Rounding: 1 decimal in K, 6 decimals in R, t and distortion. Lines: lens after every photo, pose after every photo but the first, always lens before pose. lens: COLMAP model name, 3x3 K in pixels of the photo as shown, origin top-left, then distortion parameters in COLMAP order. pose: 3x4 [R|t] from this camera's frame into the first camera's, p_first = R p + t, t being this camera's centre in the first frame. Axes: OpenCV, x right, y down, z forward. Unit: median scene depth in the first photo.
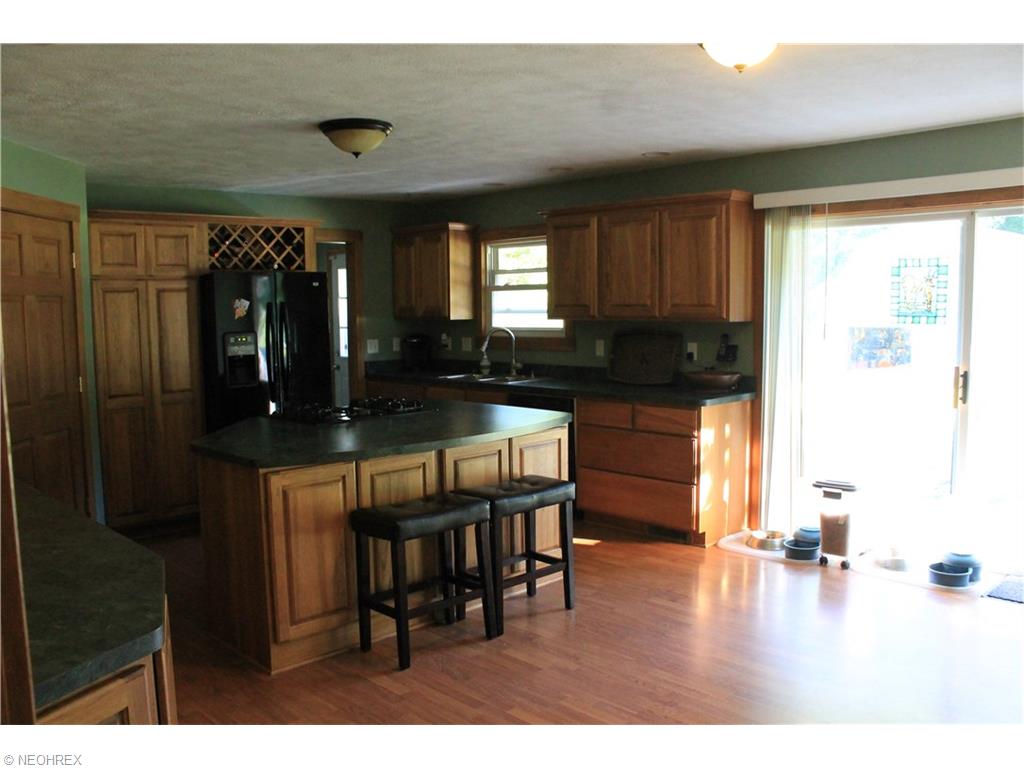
lens RADIAL K [[865.2, 0, 514.4], [0, 865.2, 387.9], [0, 0, 1]] dist [-0.153973, 0.127389]
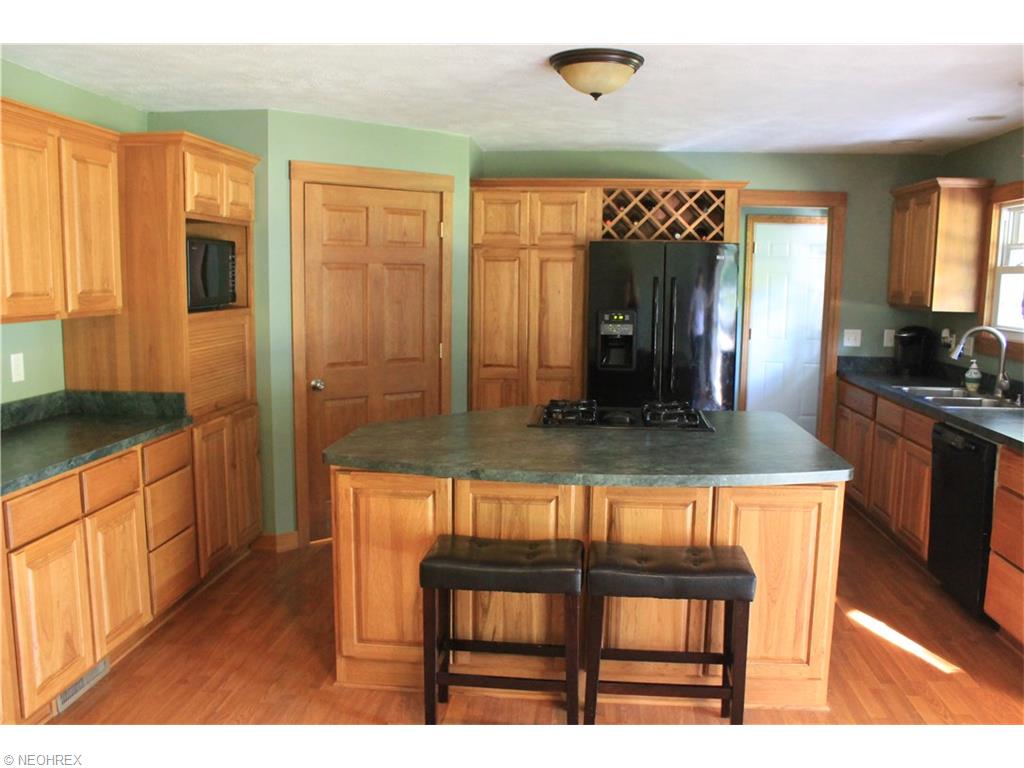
lens RADIAL K [[865.2, 0, 508.9], [0, 865.2, 390.2], [0, 0, 1]] dist [-0.153973, 0.127389]
pose [[0.646478, 0.126153, -0.752430, 0.302978], [-0.096115, 0.991844, 0.083712, -0.046760], [0.756854, 0.018202, 0.653331, 0.330284]]
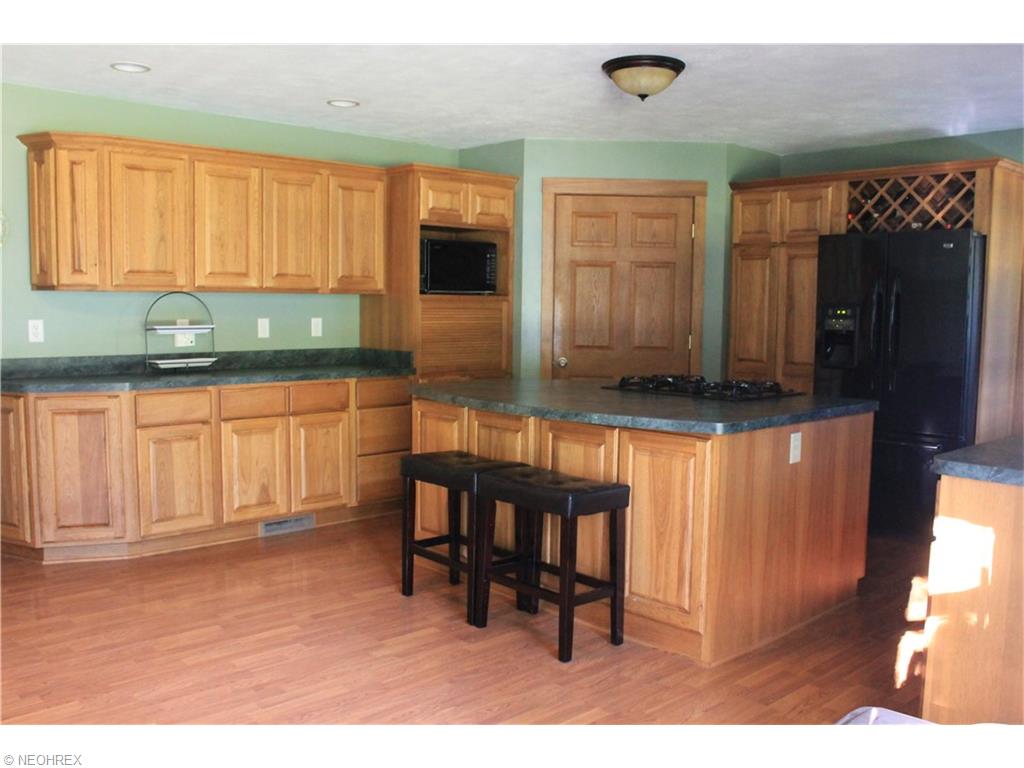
lens RADIAL K [[912.7, 0, 509.6], [0, 912.7, 392.6], [0, 0, 1]] dist [-0.131774, 0.085288]
pose [[-0.031291, 0.114073, -0.992979, 0.618937], [-0.108701, 0.987185, 0.116833, -0.046934], [0.993582, 0.111593, -0.018490, 0.705220]]
